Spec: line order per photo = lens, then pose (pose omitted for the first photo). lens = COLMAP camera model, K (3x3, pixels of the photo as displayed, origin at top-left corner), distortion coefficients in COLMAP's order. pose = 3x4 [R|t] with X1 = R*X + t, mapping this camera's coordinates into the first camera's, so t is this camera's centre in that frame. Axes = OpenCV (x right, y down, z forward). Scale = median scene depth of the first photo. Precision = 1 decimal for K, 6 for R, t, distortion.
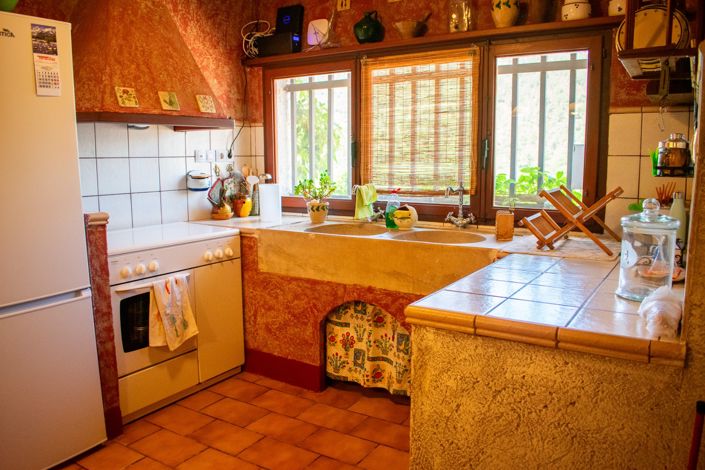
lens RADIAL K [[557.8, 0, 352.8], [0, 557.8, 235.1], [0, 0, 1]] dist [-0.098639, 0.019328]
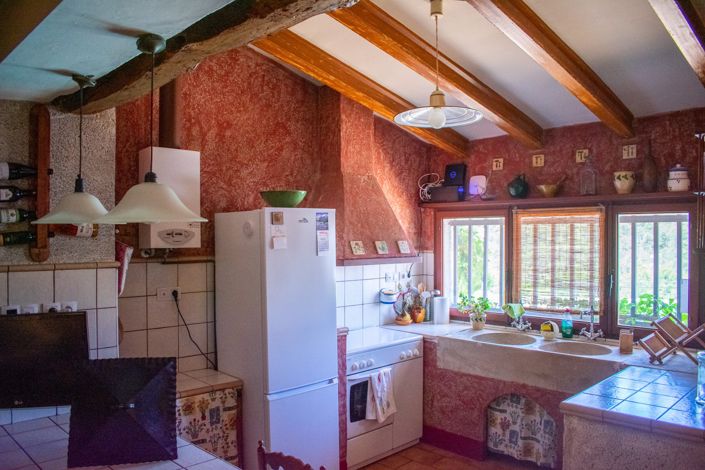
lens RADIAL K [[557.8, 0, 350.9], [0, 557.8, 235.0], [0, 0, 1]] dist [-0.098639, 0.019328]
pose [[0.976307, 0.003151, -0.216366, -0.087229], [-0.033604, 0.989971, -0.137216, -0.066066], [0.213764, 0.141235, 0.966622, -0.417905]]
